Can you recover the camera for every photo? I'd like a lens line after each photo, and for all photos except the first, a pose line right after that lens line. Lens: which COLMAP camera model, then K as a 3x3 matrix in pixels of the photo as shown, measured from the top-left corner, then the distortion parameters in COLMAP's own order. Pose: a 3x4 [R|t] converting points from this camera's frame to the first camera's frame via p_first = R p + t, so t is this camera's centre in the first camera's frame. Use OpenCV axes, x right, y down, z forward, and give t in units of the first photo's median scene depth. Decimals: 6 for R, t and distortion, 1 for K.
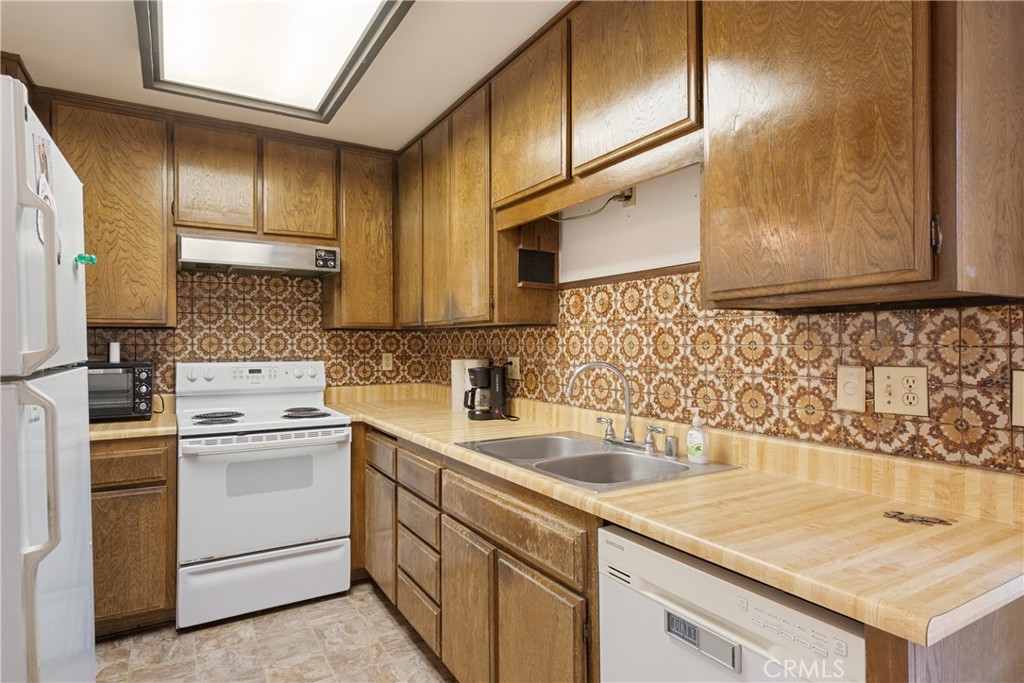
lens RADIAL K [[576.7, 0, 512.0], [0, 576.7, 341.5], [0, 0, 1]] dist [0.001845, 0.000644]
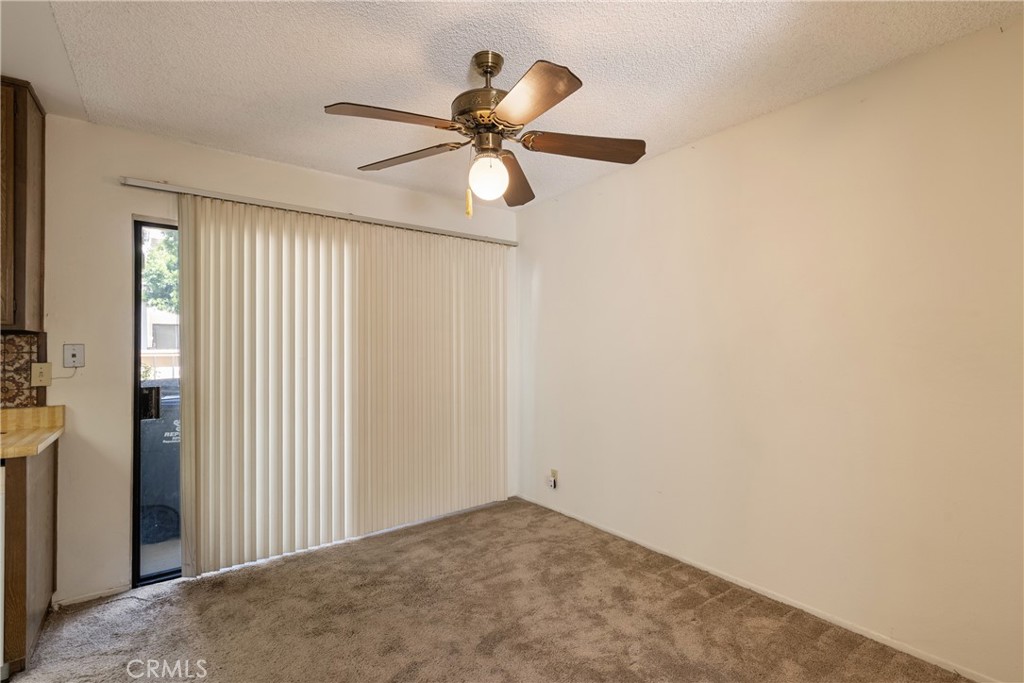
lens RADIAL K [[470.3, 0, 512.0], [0, 470.3, 341.5], [0, 0, 1]] dist [-0.002261, -0.000403]
pose [[-0.096513, 0.018626, 0.995157, -1.176883], [0.003058, 0.999826, -0.018417, 0.004512], [-0.995327, 0.001265, -0.096553, -0.728783]]
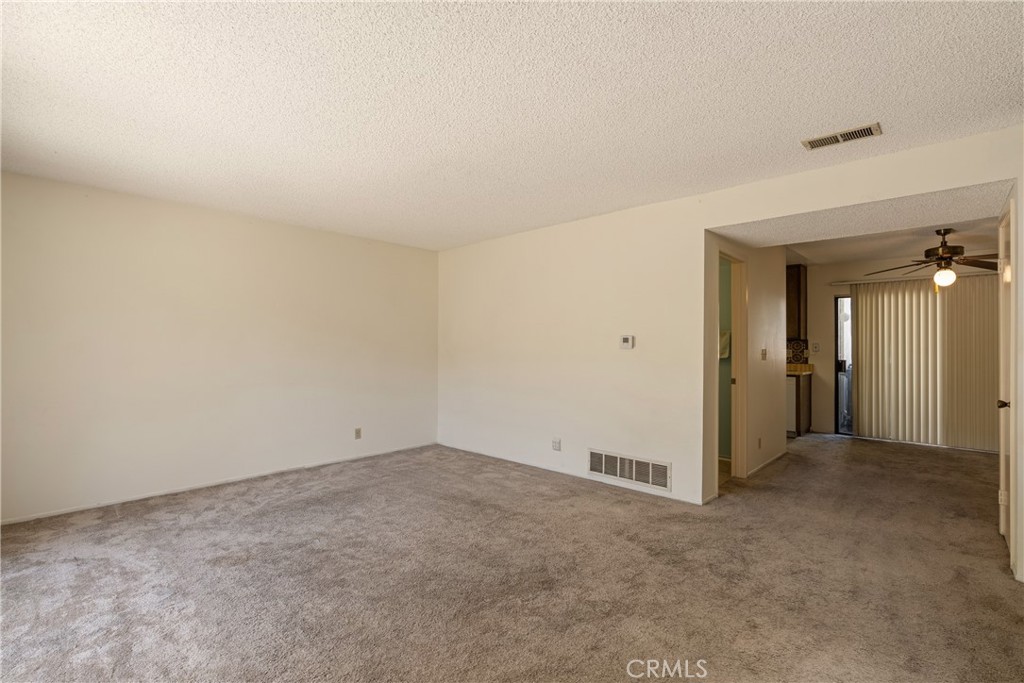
lens RADIAL K [[465.0, 0, 512.0], [0, 465.0, 341.5], [0, 0, 1]] dist [0.001325, 0.000405]
pose [[0.965835, 0.011939, 0.258883, -3.966669], [-0.011210, 0.999928, -0.004292, 0.015058], [-0.258916, 0.001244, 0.965899, -3.489490]]
